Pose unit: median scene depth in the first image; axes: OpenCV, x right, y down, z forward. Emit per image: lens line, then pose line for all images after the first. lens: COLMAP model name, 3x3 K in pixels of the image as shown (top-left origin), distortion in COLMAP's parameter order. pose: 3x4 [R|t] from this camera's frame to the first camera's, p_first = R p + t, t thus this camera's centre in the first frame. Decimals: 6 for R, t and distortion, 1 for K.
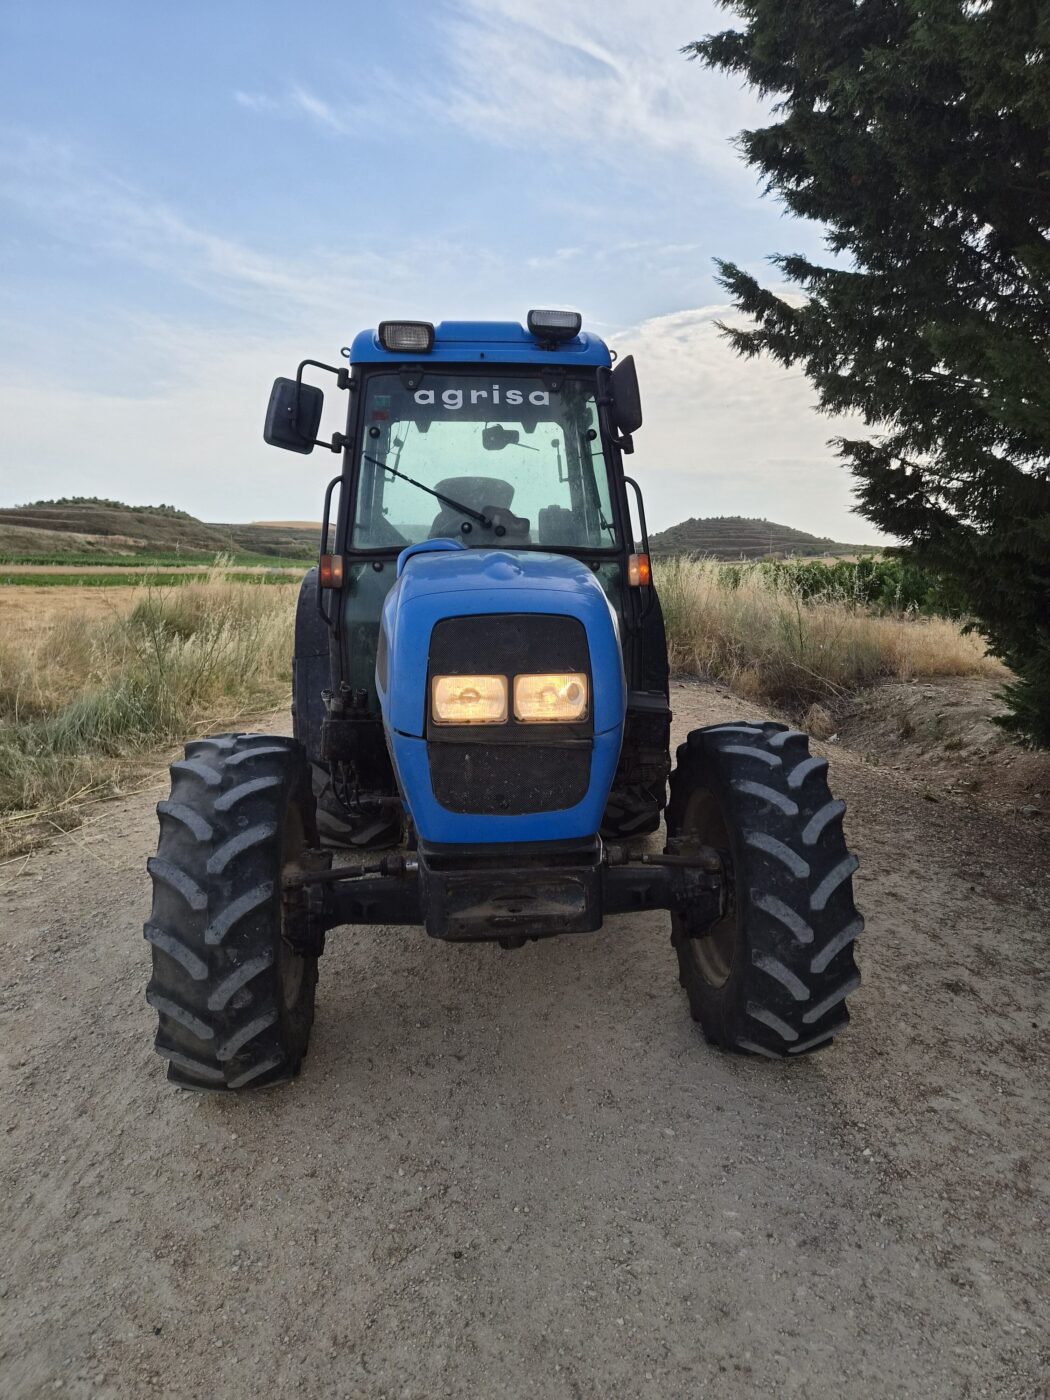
lens RADIAL K [[940.2, 0, 536.2], [0, 940.2, 707.3], [0, 0, 1]] dist [0.089213, -0.098383]
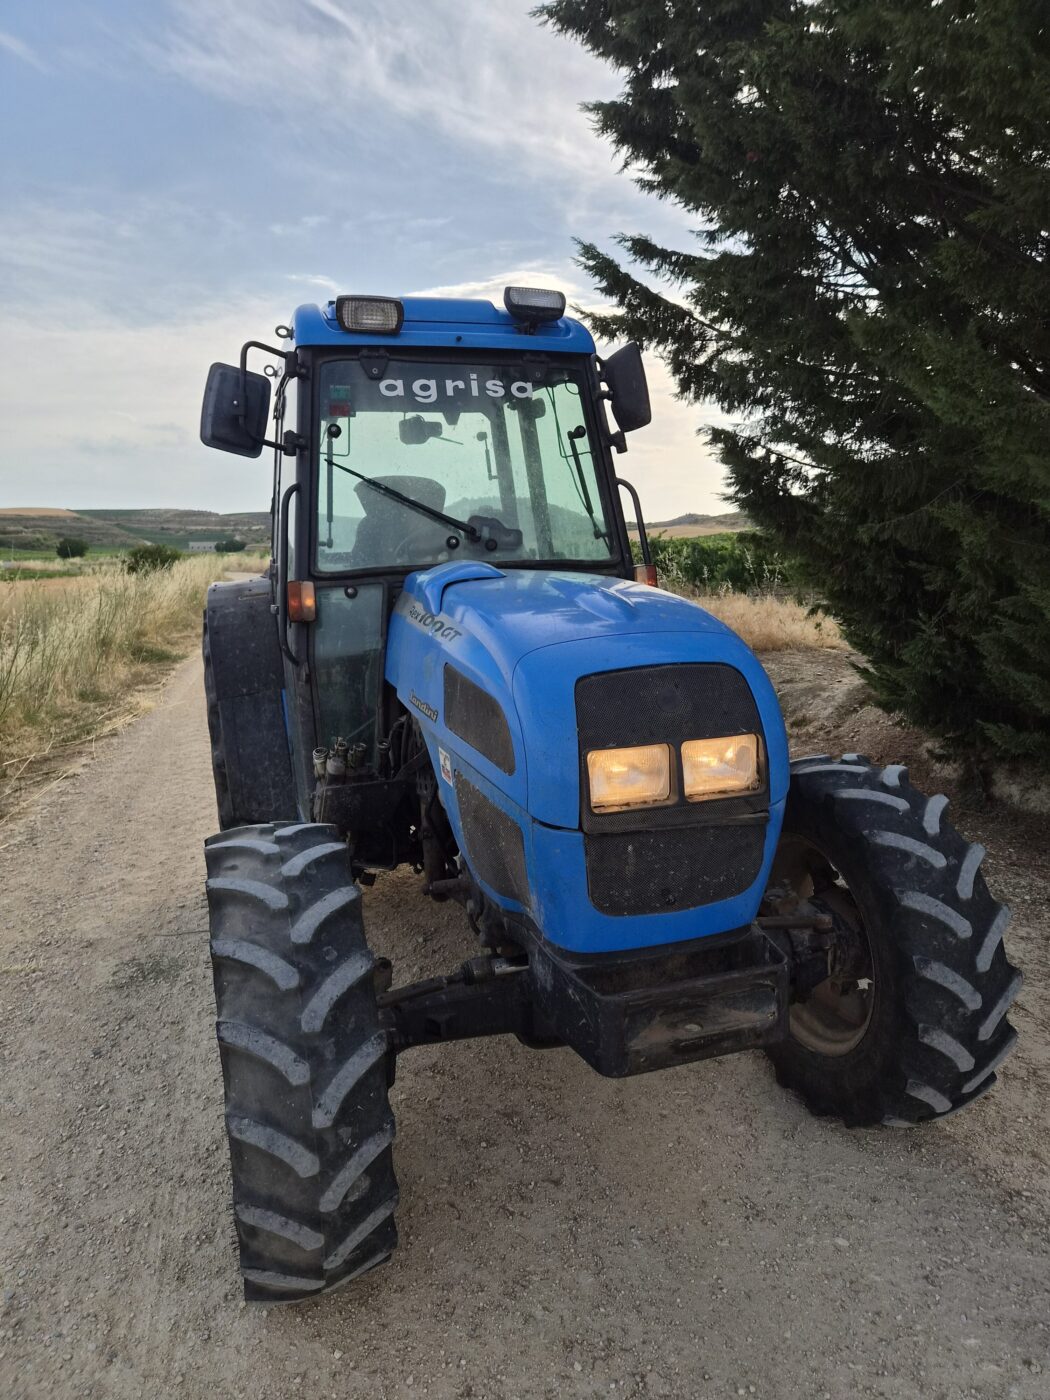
lens RADIAL K [[947.6, 0, 531.5], [0, 947.6, 714.0], [0, 0, 1]] dist [0.070769, -0.060639]
pose [[0.972438, -0.069882, 0.222443, -0.264981], [0.064128, 0.997396, 0.032996, -0.075918], [-0.224170, -0.017822, 0.974387, 0.183933]]
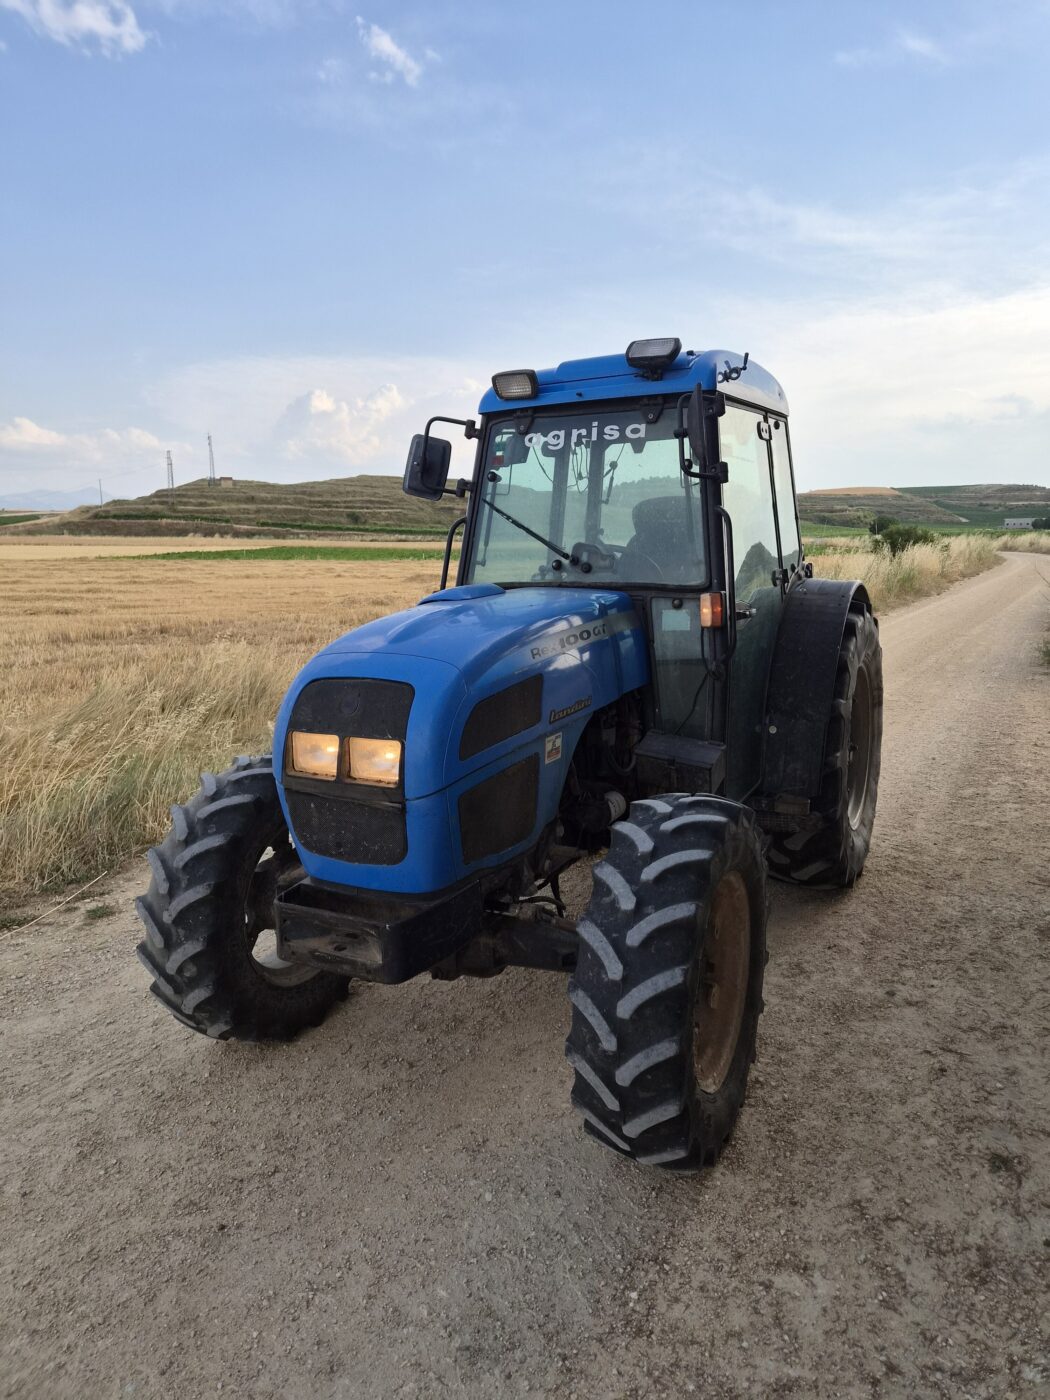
lens RADIAL K [[934.4, 0, 530.5], [0, 934.4, 701.4], [0, 0, 1]] dist [0.079577, -0.078977]
pose [[0.837824, 0.078325, -0.540293, 0.597561], [-0.063073, 0.996915, 0.046714, -0.112471], [0.542285, -0.005061, 0.840179, 0.160794]]
